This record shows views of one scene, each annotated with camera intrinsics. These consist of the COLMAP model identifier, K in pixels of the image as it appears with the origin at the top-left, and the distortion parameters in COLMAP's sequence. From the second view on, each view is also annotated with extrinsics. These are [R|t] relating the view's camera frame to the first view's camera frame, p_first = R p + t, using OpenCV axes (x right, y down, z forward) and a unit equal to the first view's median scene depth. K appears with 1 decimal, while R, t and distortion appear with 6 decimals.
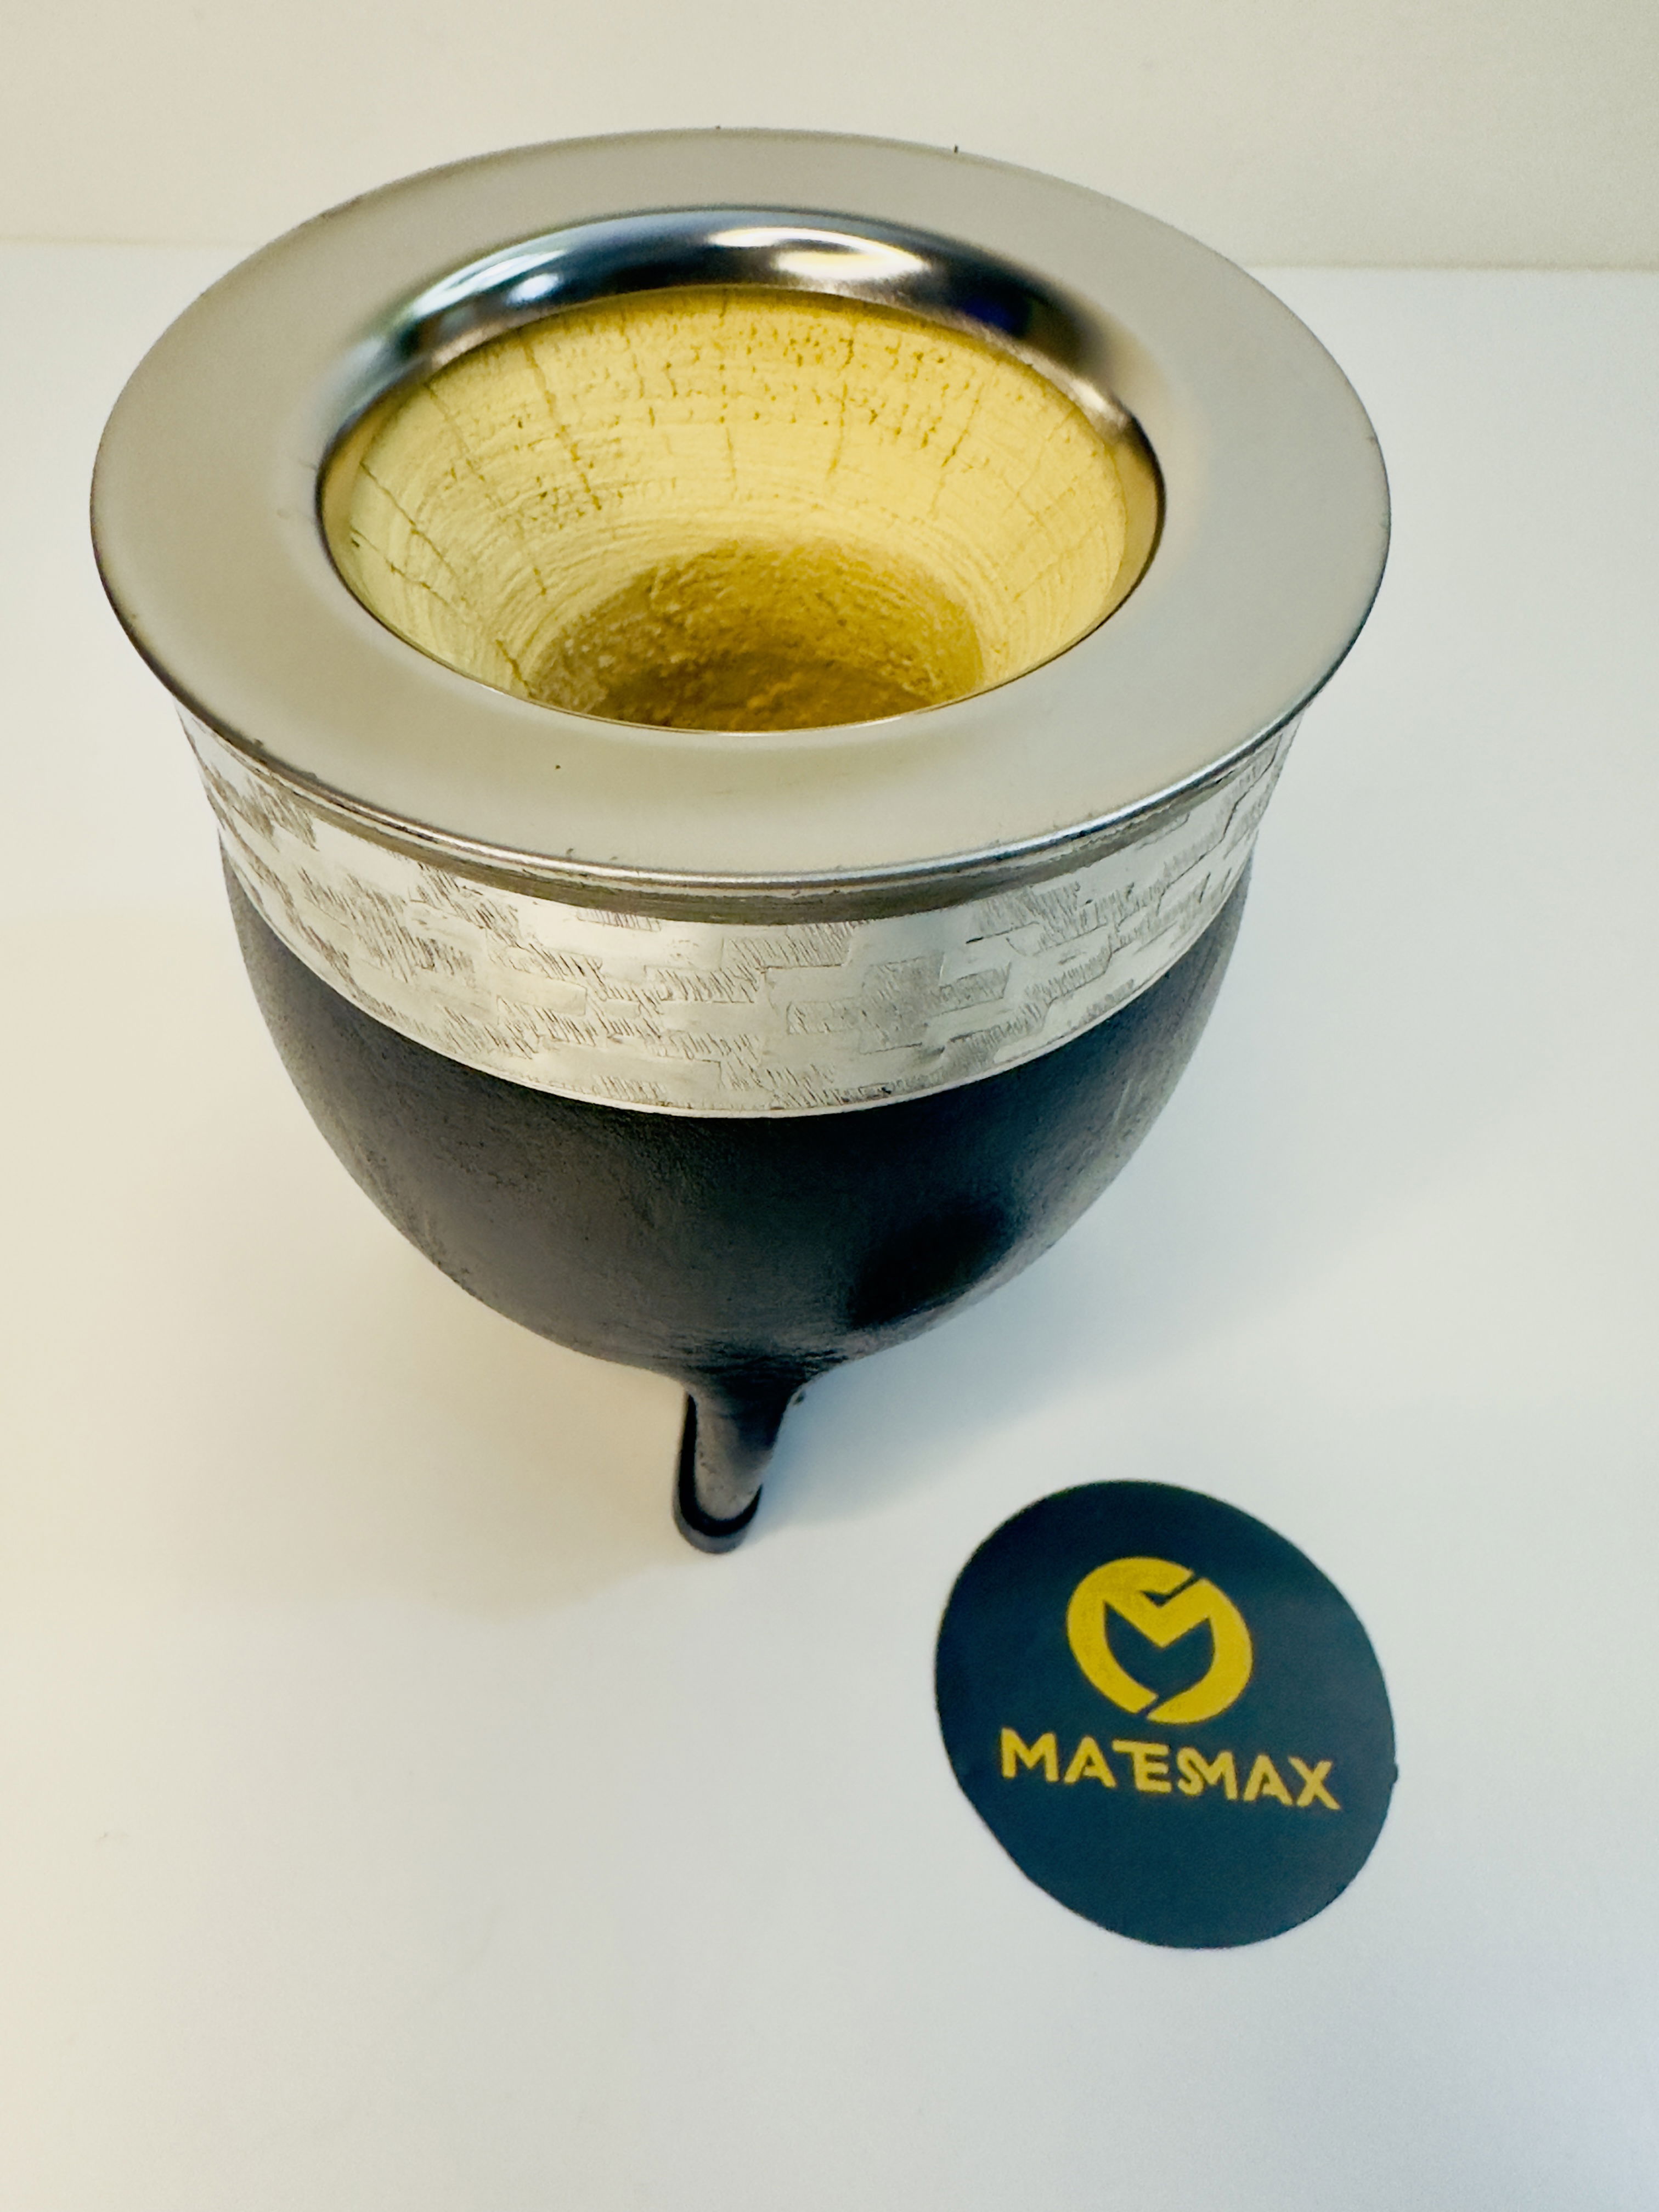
lens RADIAL K [[1584.7, 0, 815.4], [0, 1584.7, 1050.5], [0, 0, 1]] dist [-0.019895, 0.008589]
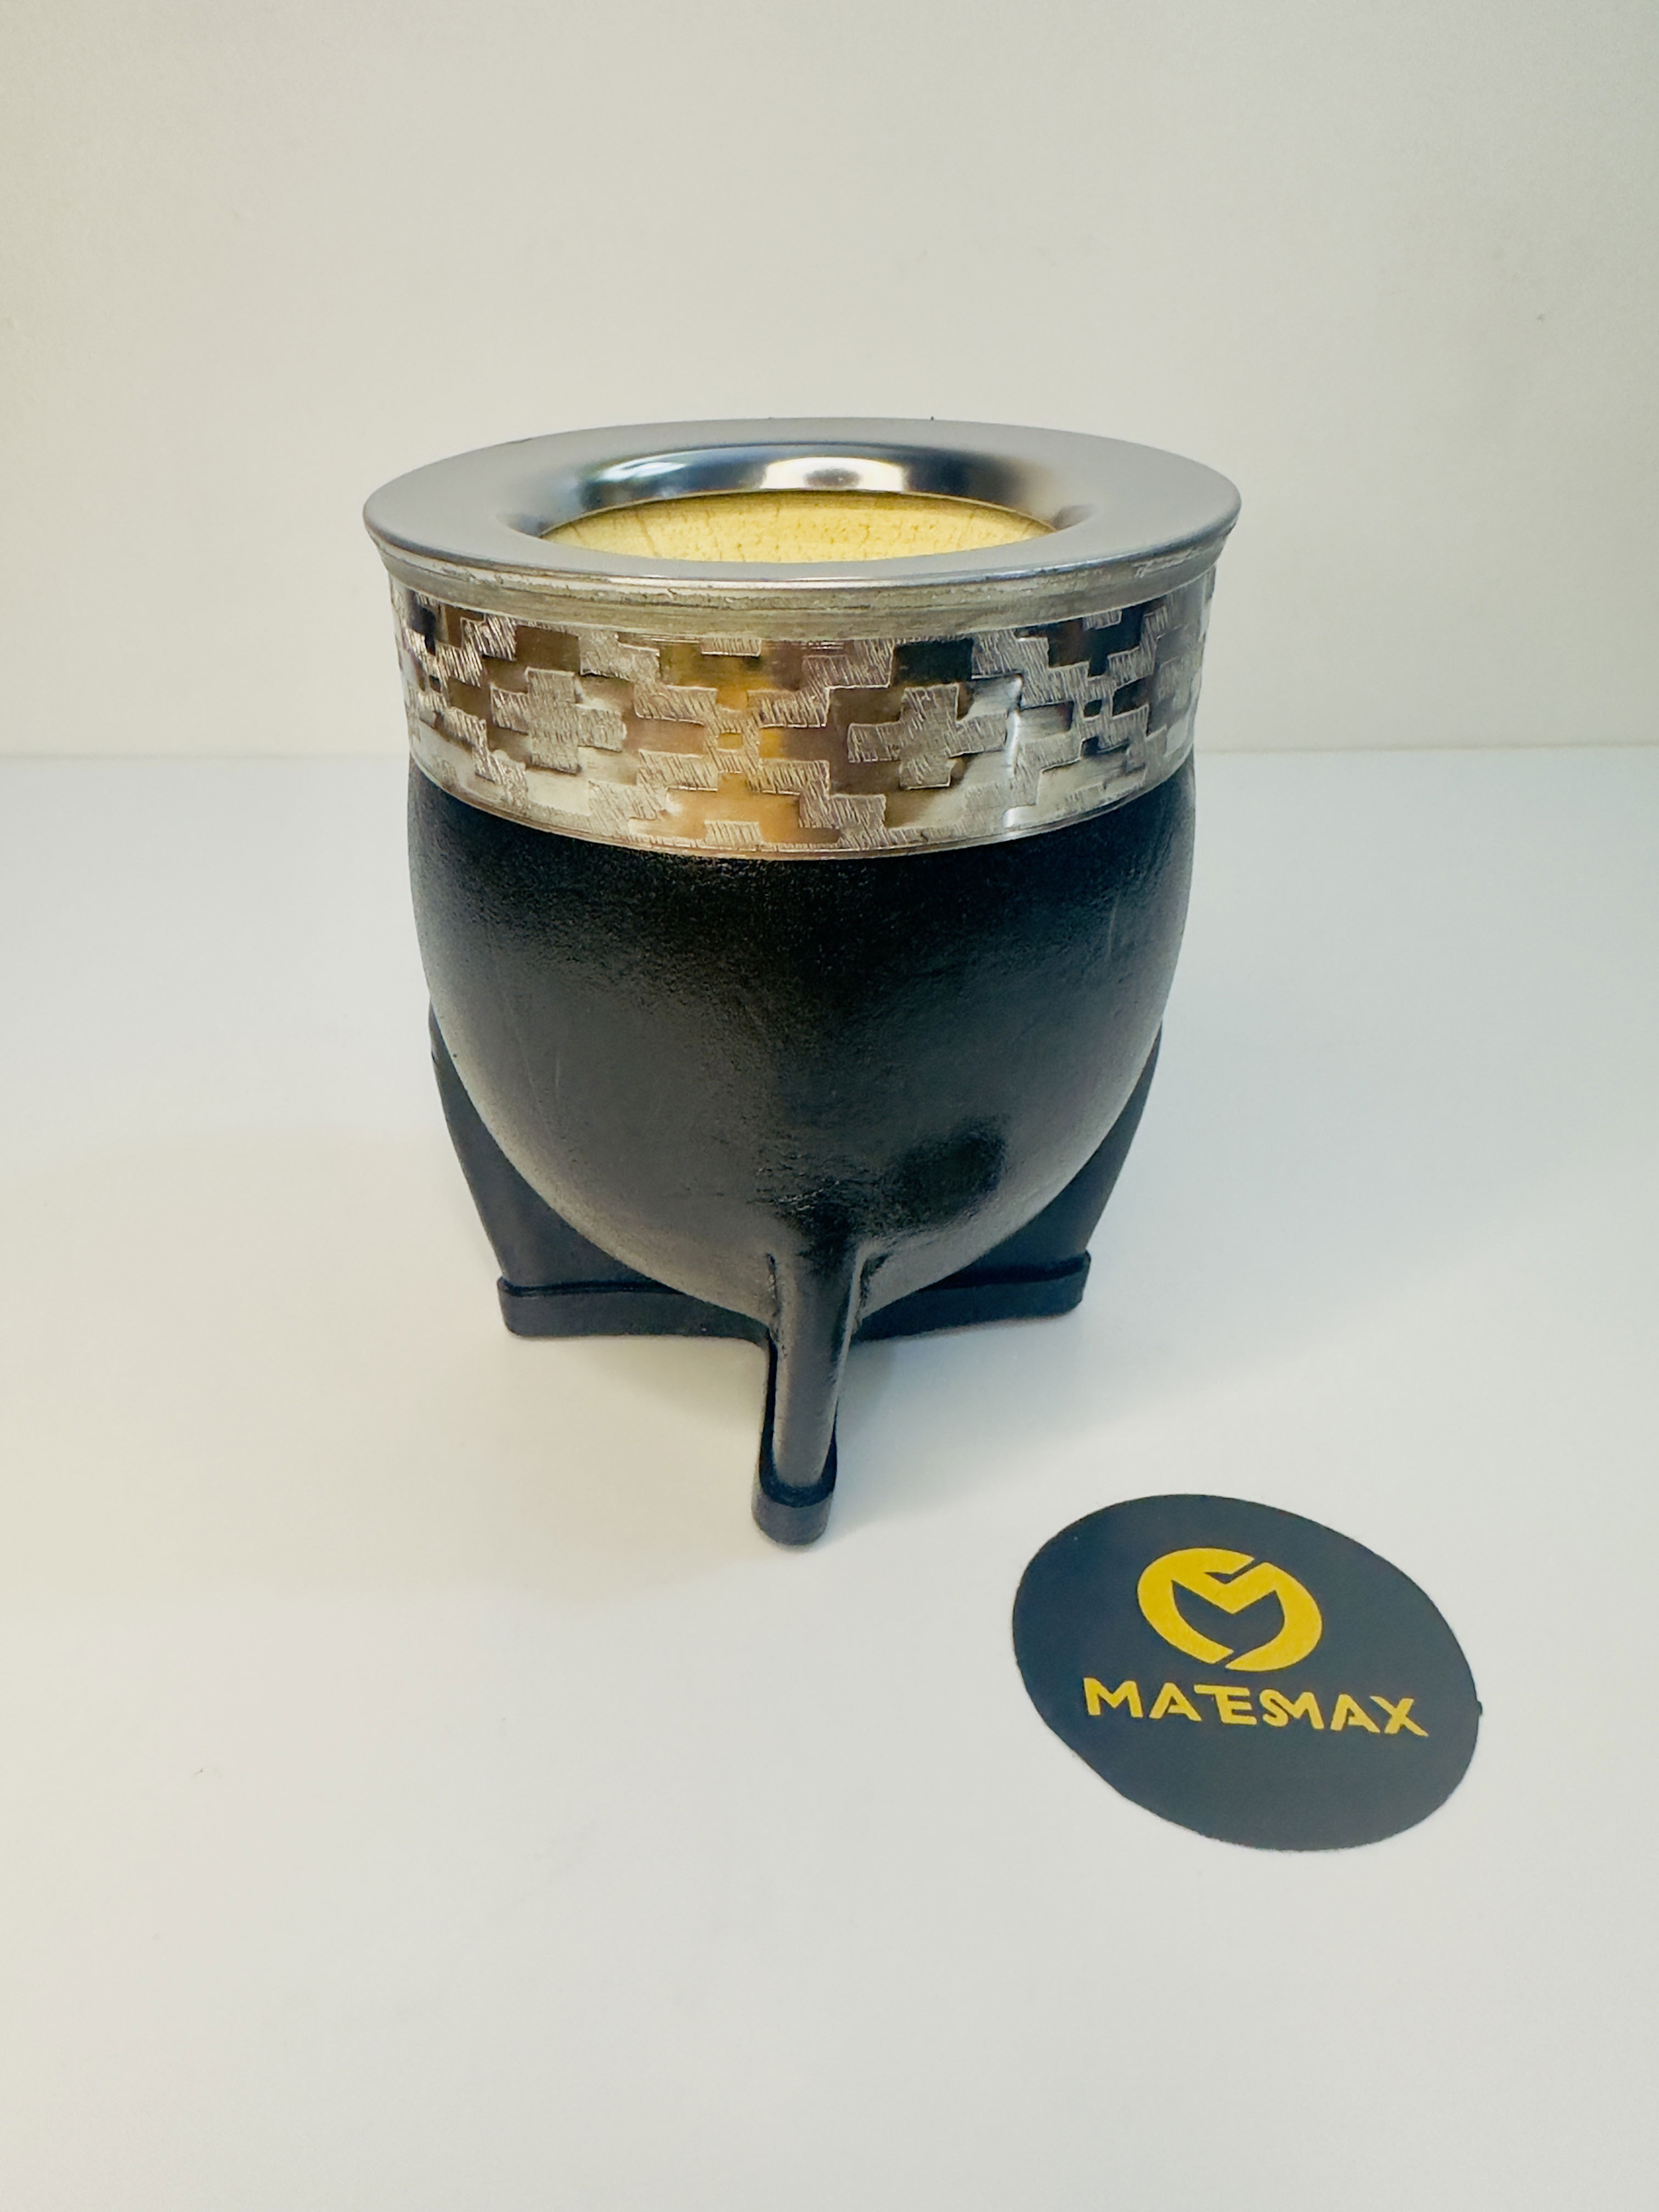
lens RADIAL K [[1584.7, 0, 825.9], [0, 1584.7, 1050.1], [0, 0, 1]] dist [-0.019895, 0.008589]
pose [[0.999057, -0.043419, -0.000451, -0.034776], [0.039523, 0.913606, -0.404675, 0.555594], [0.017983, 0.404275, 0.914460, -0.113077]]
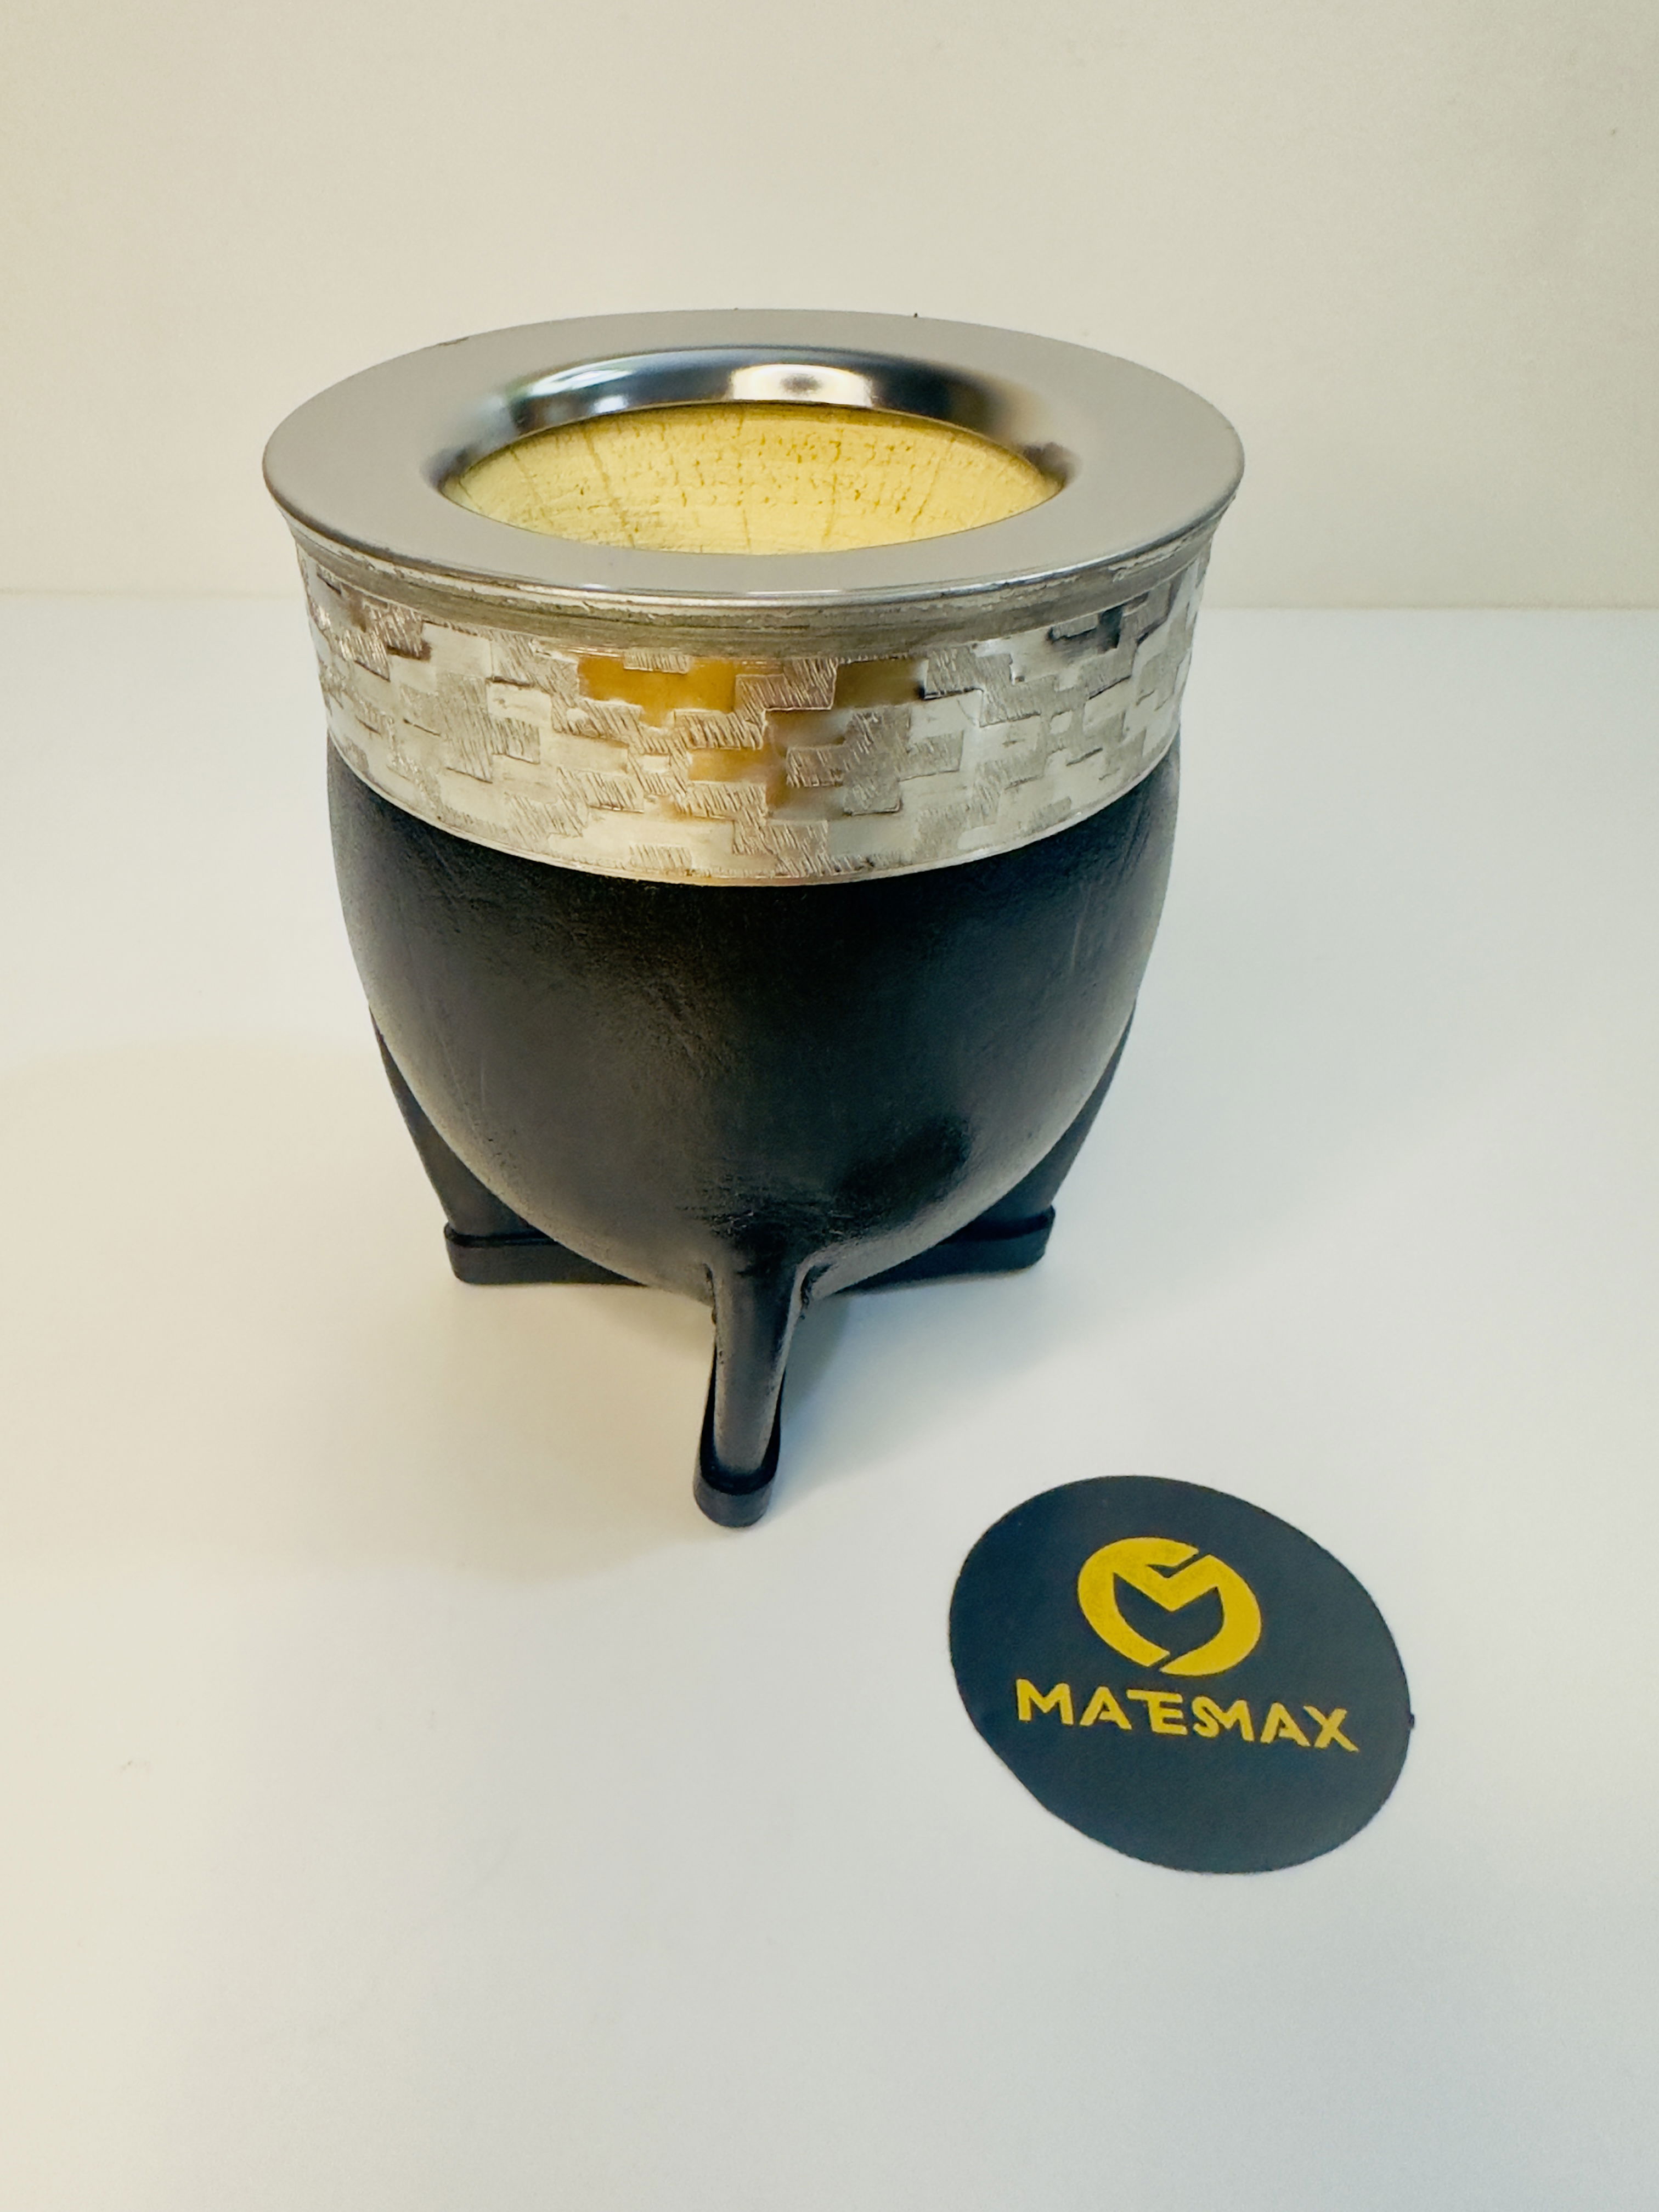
lens RADIAL K [[1584.7, 0, 825.6], [0, 1584.7, 1051.8], [0, 0, 1]] dist [-0.019895, 0.008589]
pose [[0.999806, -0.017718, -0.008646, 0.013851], [0.014610, 0.960346, -0.278427, 0.386335], [0.013237, 0.278247, 0.960418, -0.102336]]
